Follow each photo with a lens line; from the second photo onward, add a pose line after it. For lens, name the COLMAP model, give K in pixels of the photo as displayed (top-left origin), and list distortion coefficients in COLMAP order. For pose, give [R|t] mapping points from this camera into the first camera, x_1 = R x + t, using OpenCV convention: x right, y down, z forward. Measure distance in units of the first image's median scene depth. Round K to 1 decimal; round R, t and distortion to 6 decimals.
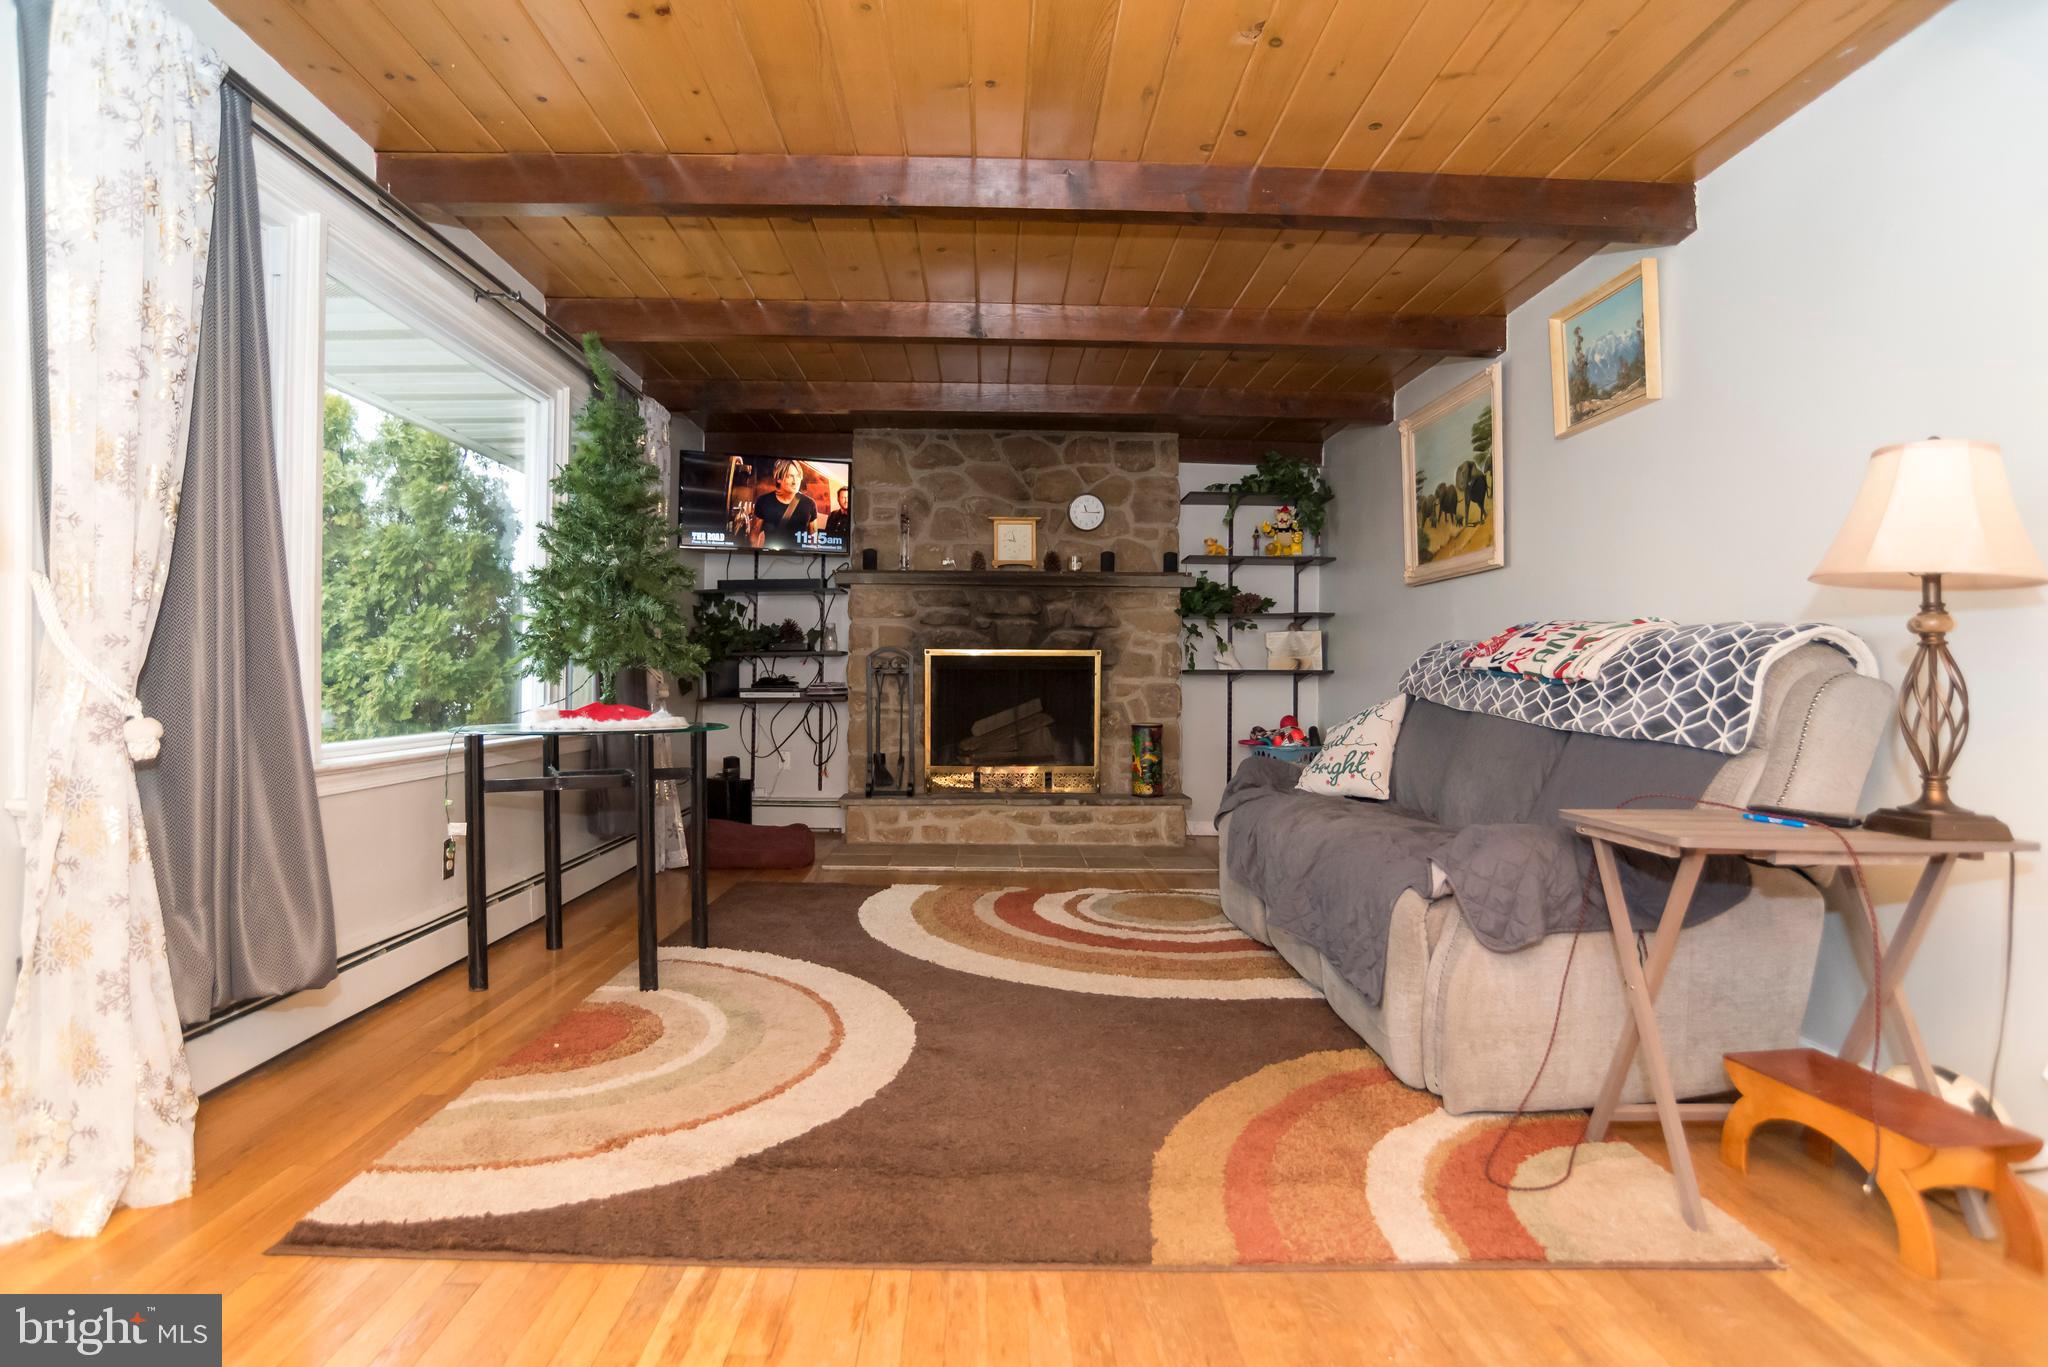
lens RADIAL K [[1072.7, 0, 1024.0], [0, 1072.7, 683.5], [0, 0, 1]] dist [-0.095065, 0.054062]
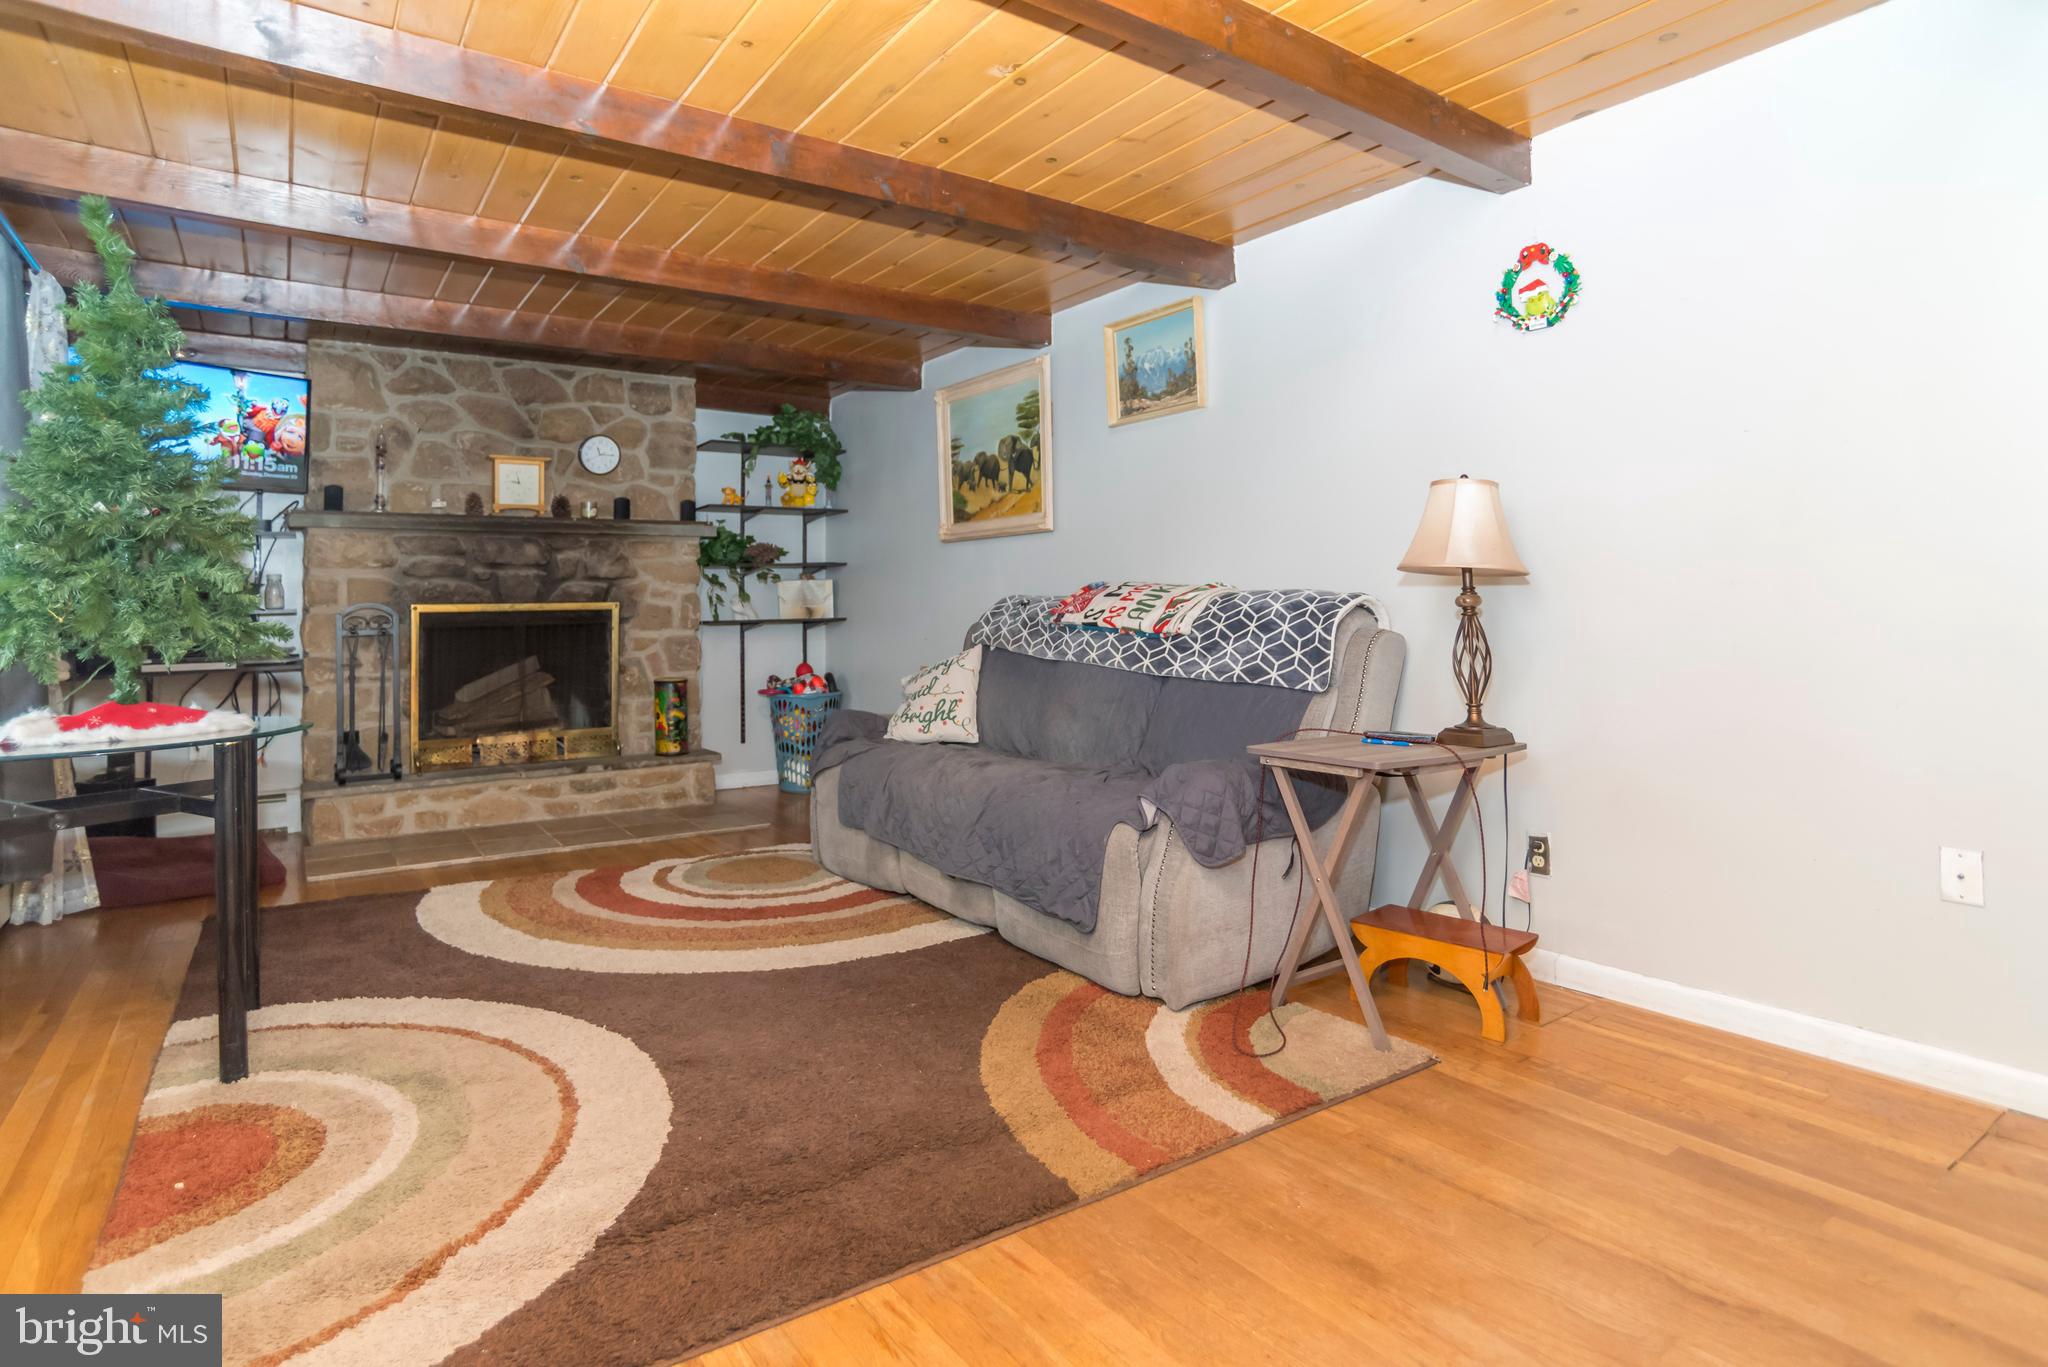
lens RADIAL K [[1080.6, 0, 1029.9], [0, 1080.6, 563.0], [0, 0, 1]] dist [-0.073178, 0.030365]
pose [[0.832986, 0.002399, 0.553289, -0.205662], [0.024261, 0.998870, -0.040855, -0.026246], [-0.552762, 0.047455, 0.831987, 0.028438]]
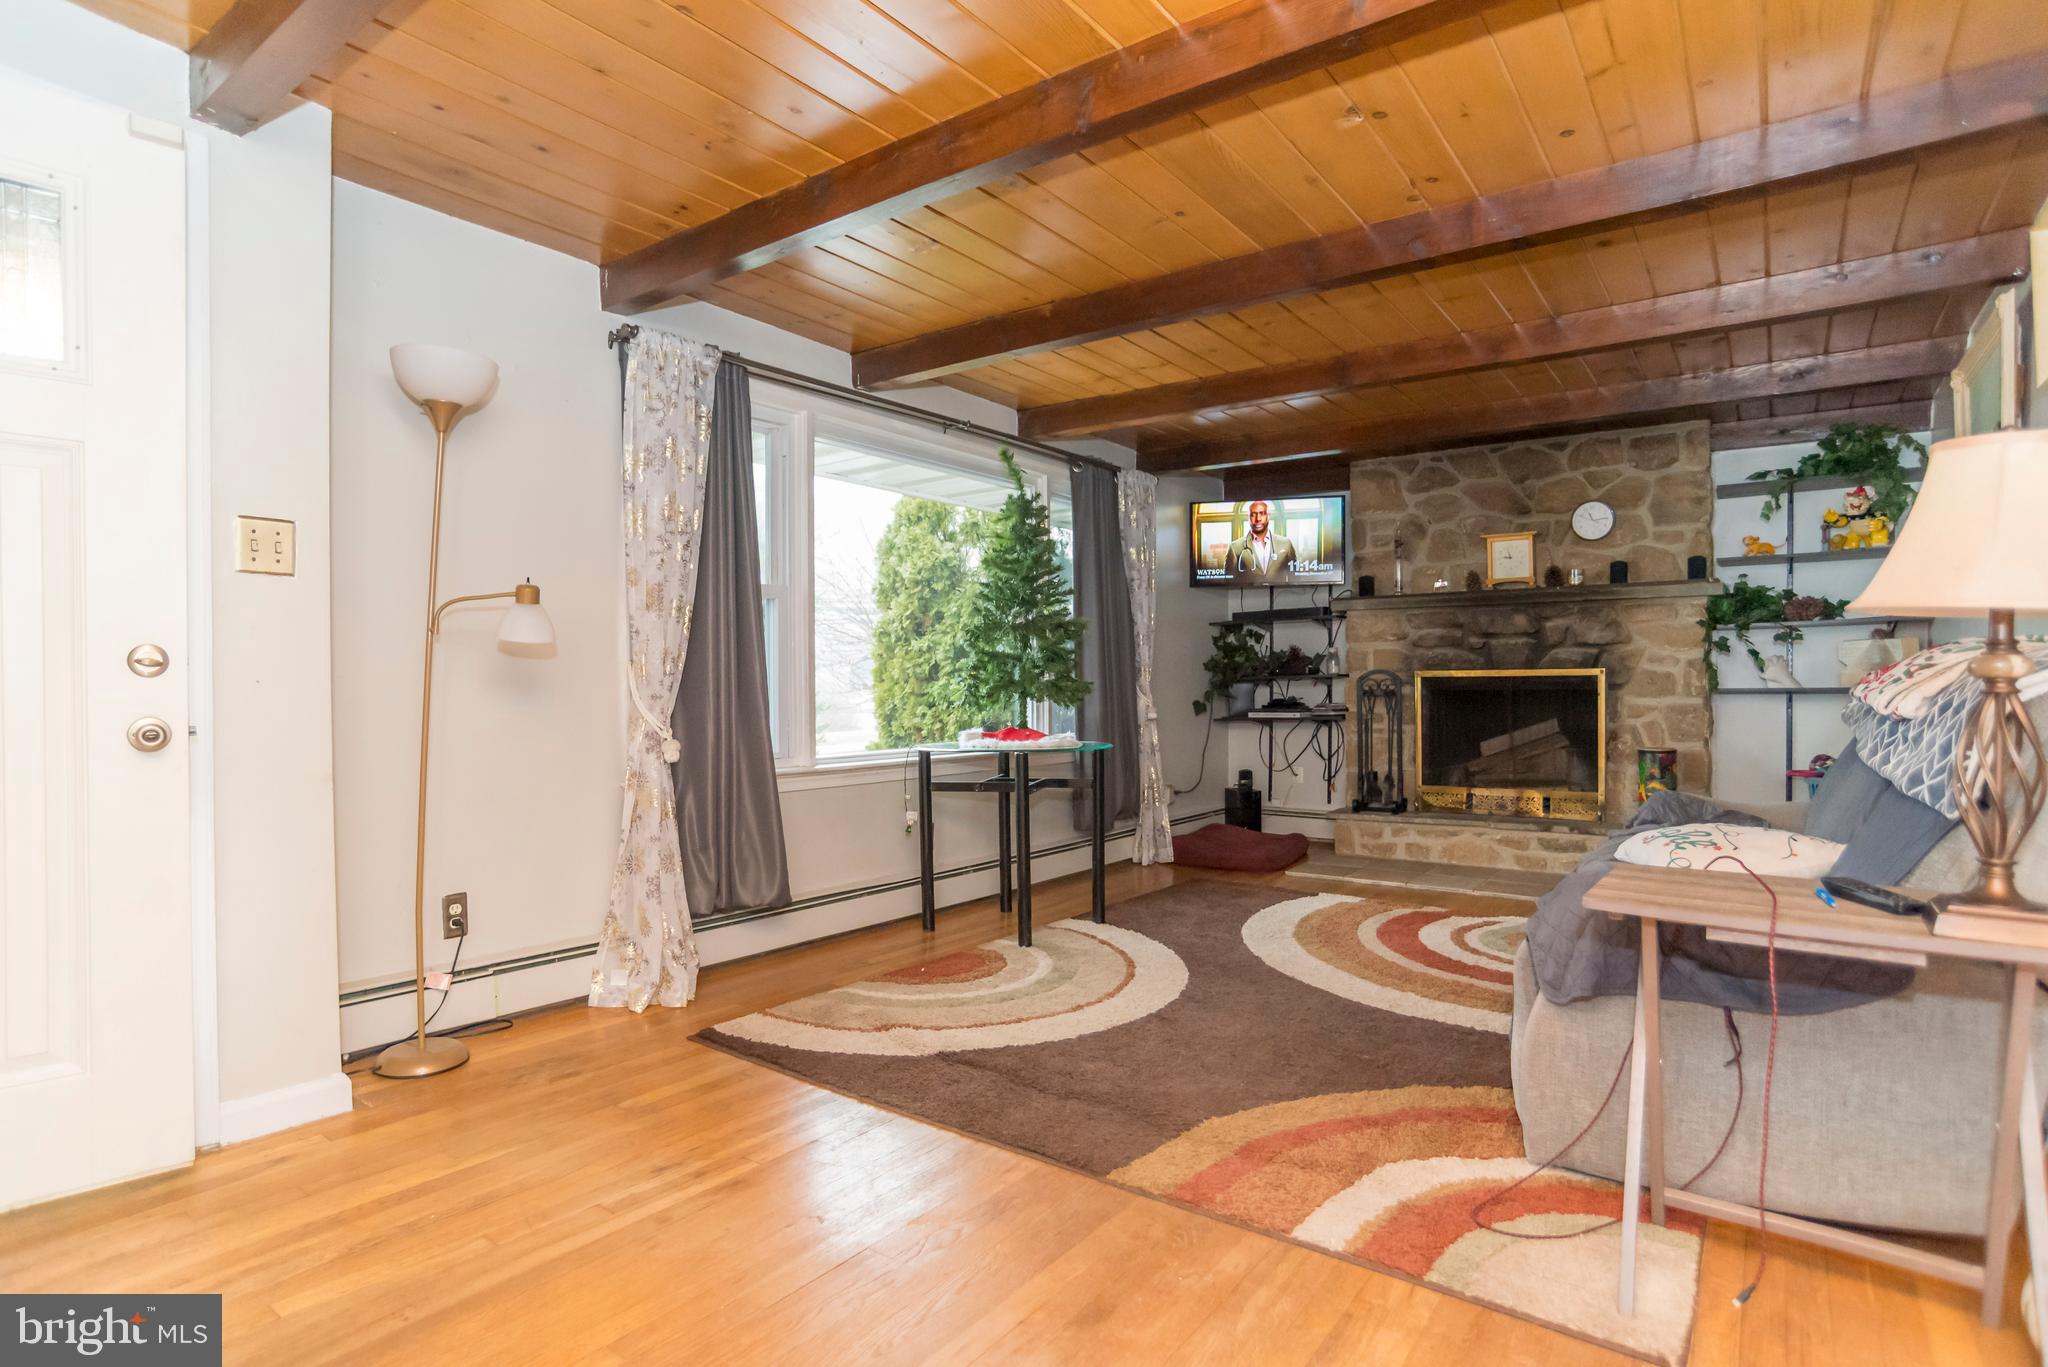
lens RADIAL K [[1063.3, 0, 1026.9], [0, 1063.3, 717.3], [0, 0, 1]] dist [-0.092630, 0.052071]
pose [[0.788465, 0.006595, -0.615044, 0.322686], [0.008098, 0.999745, 0.021102, -0.016596], [0.615027, -0.021618, 0.788210, -0.027098]]
